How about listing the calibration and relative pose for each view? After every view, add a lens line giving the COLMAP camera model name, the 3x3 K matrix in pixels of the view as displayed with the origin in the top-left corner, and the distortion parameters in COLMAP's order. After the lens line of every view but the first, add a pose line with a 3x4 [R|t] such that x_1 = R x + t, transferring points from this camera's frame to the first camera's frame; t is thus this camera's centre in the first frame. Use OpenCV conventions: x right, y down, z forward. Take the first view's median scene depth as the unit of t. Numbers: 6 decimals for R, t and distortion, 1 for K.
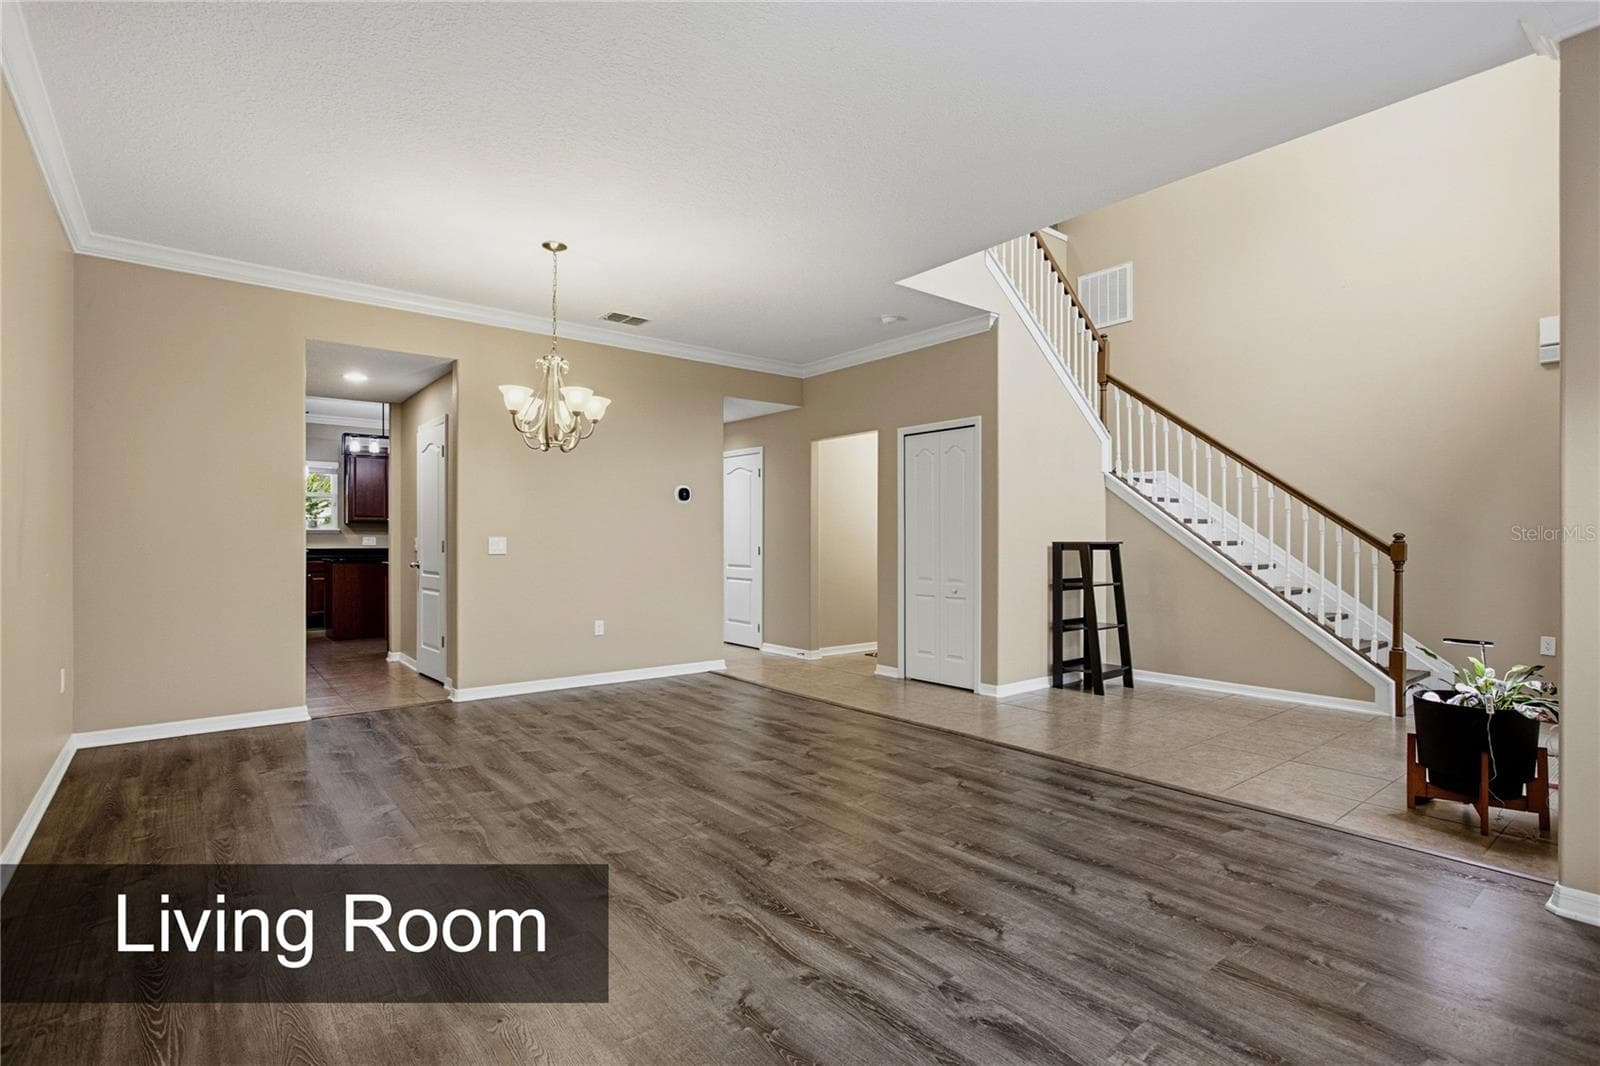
lens RADIAL K [[759.6, 0, 800.0], [0, 759.6, 533.0], [0, 0, 1]] dist [0.000104, 0.000069]
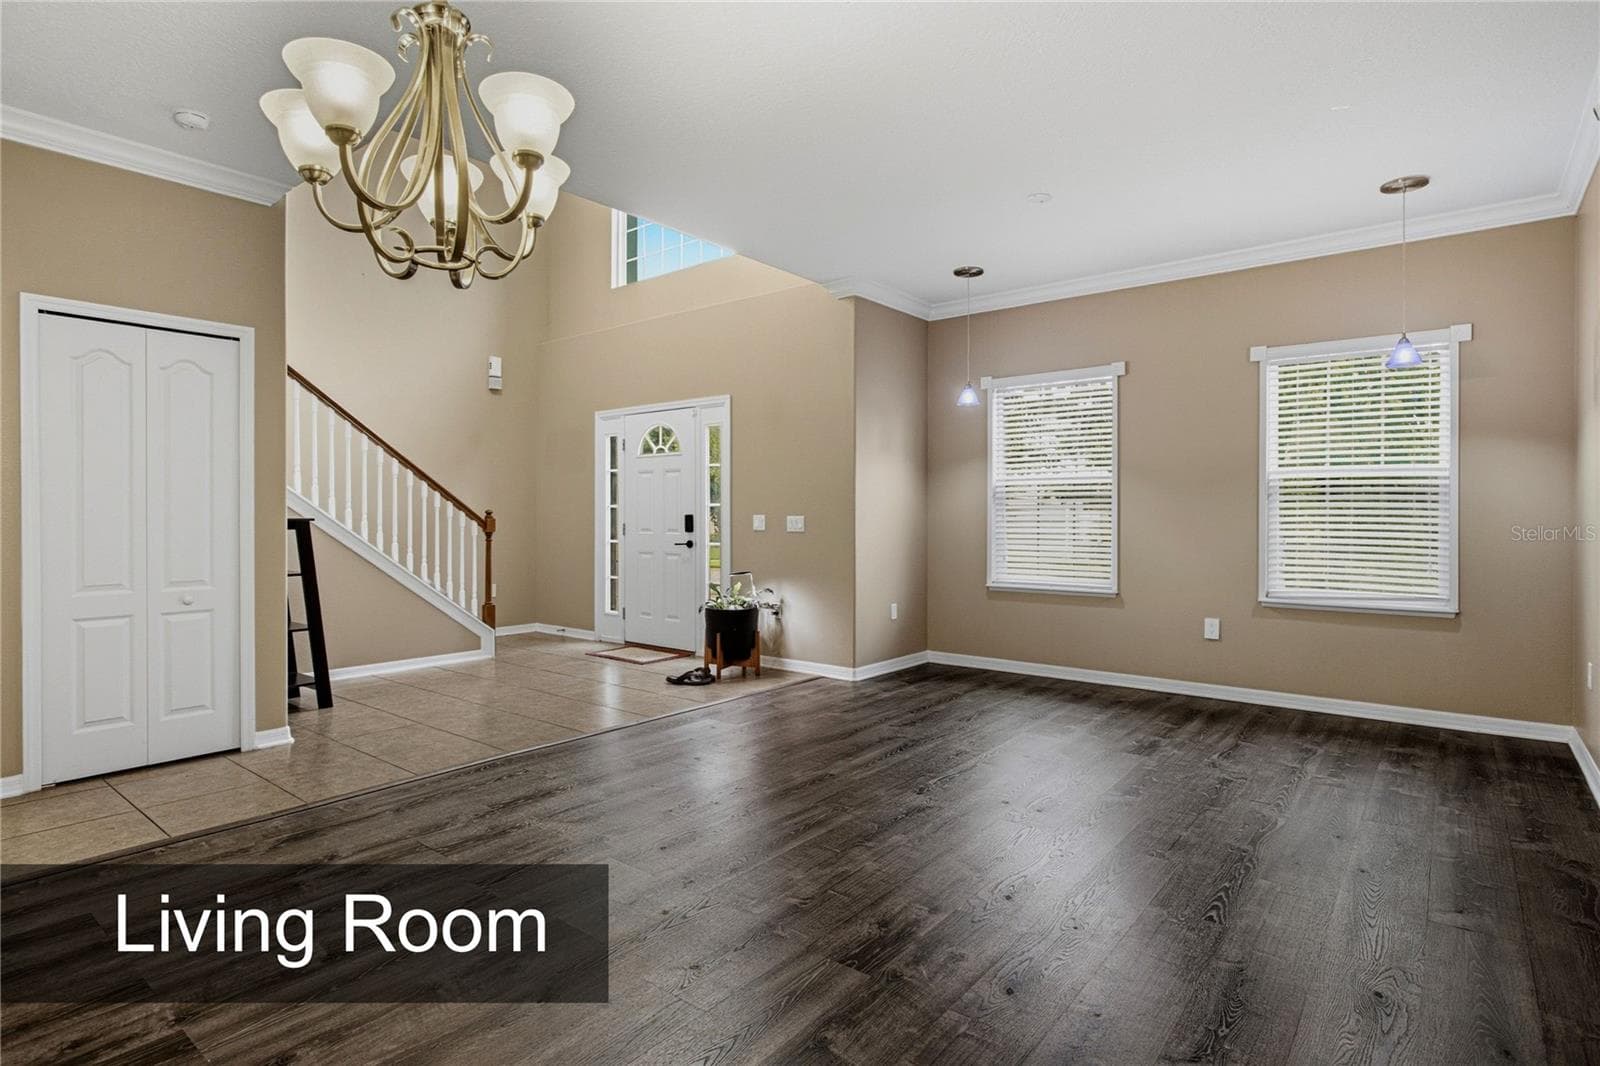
lens RADIAL K [[826.4, 0, 794.1], [0, 826.4, 518.3], [0, 0, 1]] dist [-0.000520, 0.000278]
pose [[-0.206106, -0.005626, 0.978513, -0.777652], [-0.008649, 0.999955, 0.003927, 0.005447], [-0.978491, -0.007654, -0.206146, 0.959058]]
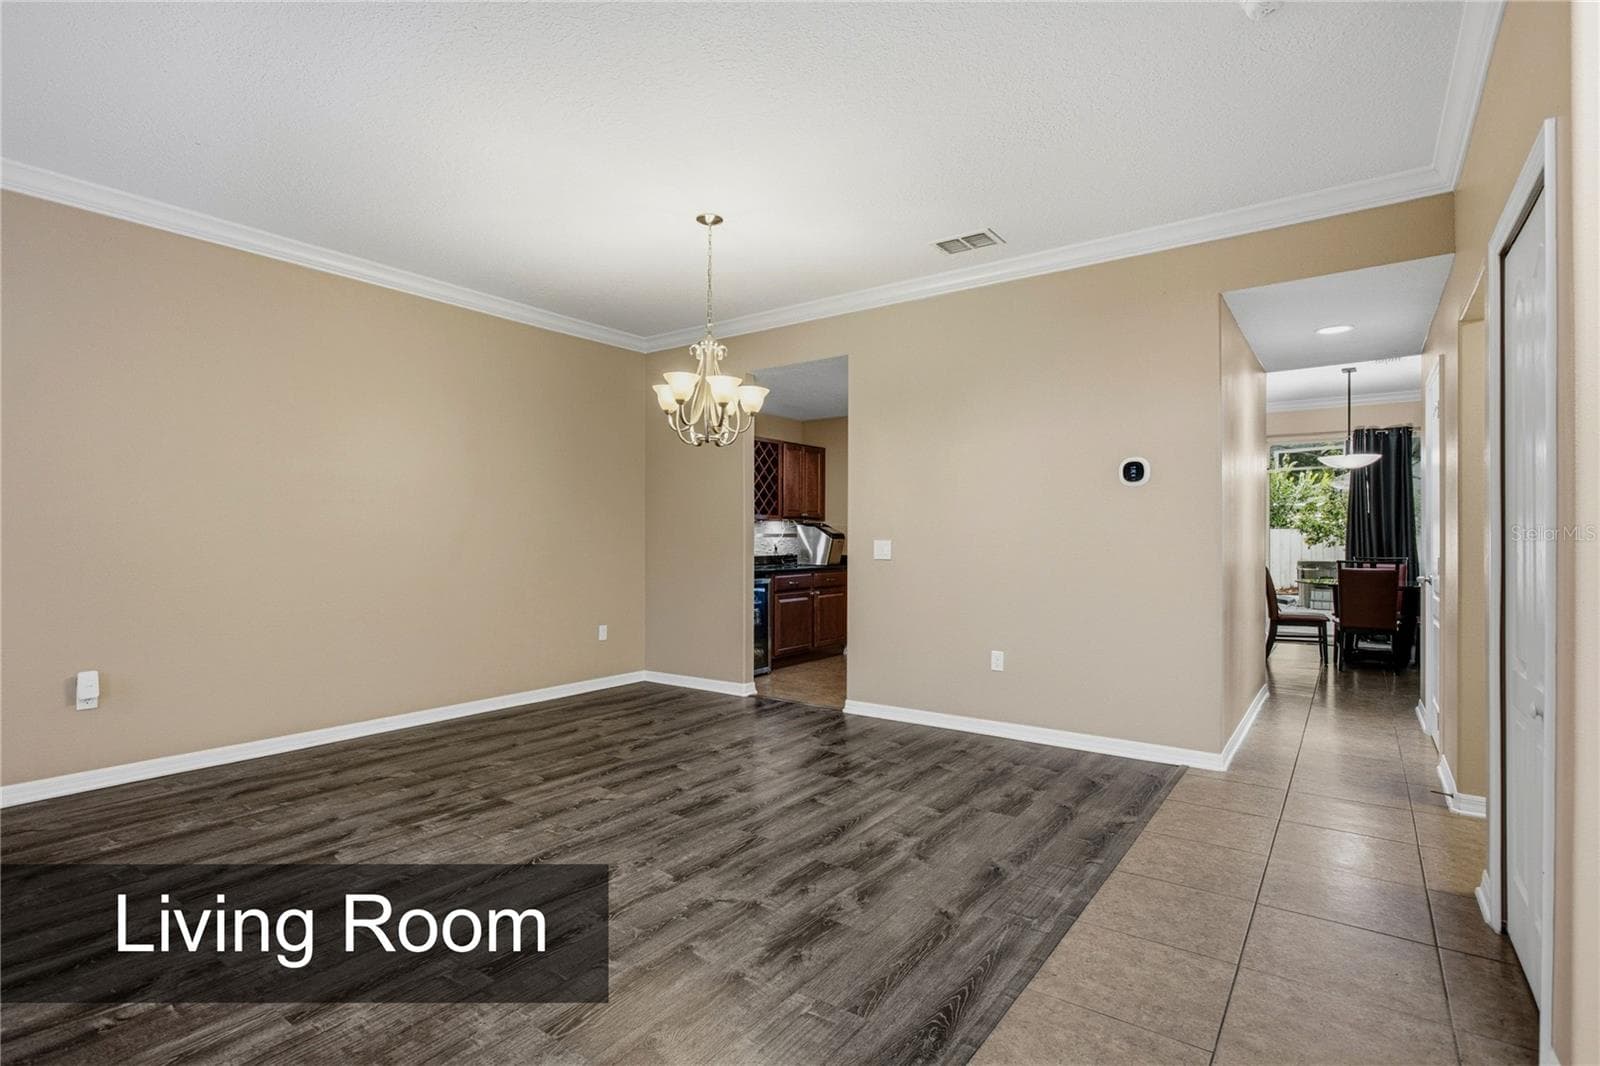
lens RADIAL K [[773.0, 0, 800.0], [0, 773.0, 533.0], [0, 0, 1]] dist [-0.002189, -0.000242]
pose [[0.262527, -0.008130, -0.964890, 0.618357], [0.004914, 0.999963, -0.007089, 0.003927], [0.964912, -0.002881, 0.262557, 0.902643]]
